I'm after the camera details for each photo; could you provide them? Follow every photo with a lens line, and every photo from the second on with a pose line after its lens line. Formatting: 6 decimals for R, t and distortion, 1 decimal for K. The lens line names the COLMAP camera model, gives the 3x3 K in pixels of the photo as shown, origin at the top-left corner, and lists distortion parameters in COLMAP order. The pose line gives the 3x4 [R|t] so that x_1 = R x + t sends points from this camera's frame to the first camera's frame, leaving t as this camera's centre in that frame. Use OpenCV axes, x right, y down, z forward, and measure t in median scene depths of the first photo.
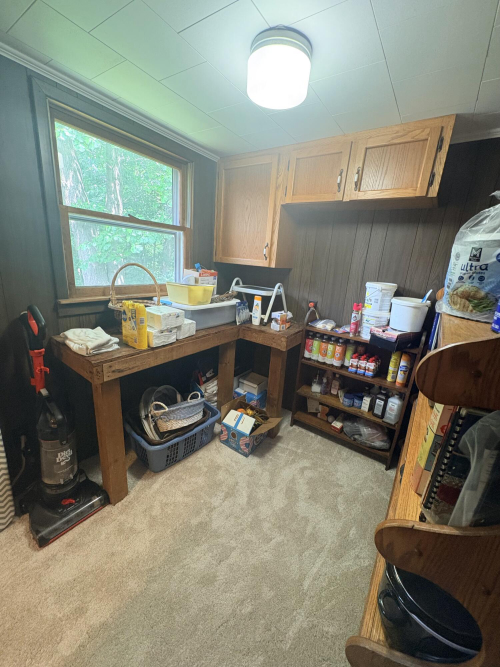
lens RADIAL K [[265.6, 0, 251.7], [0, 265.6, 333.9], [0, 0, 1]] dist [-0.000943, 0.000524]
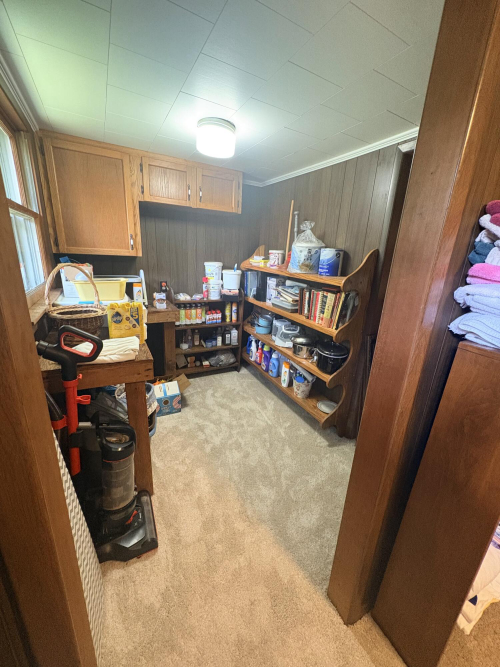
lens RADIAL K [[265.6, 0, 250.8], [0, 265.6, 334.0], [0, 0, 1]] dist [-0.000943, 0.000524]
pose [[0.453167, -0.309197, 0.836084, -0.808904], [0.229328, 0.946787, 0.225838, -0.088505], [-0.861422, 0.089395, 0.499960, 0.058412]]
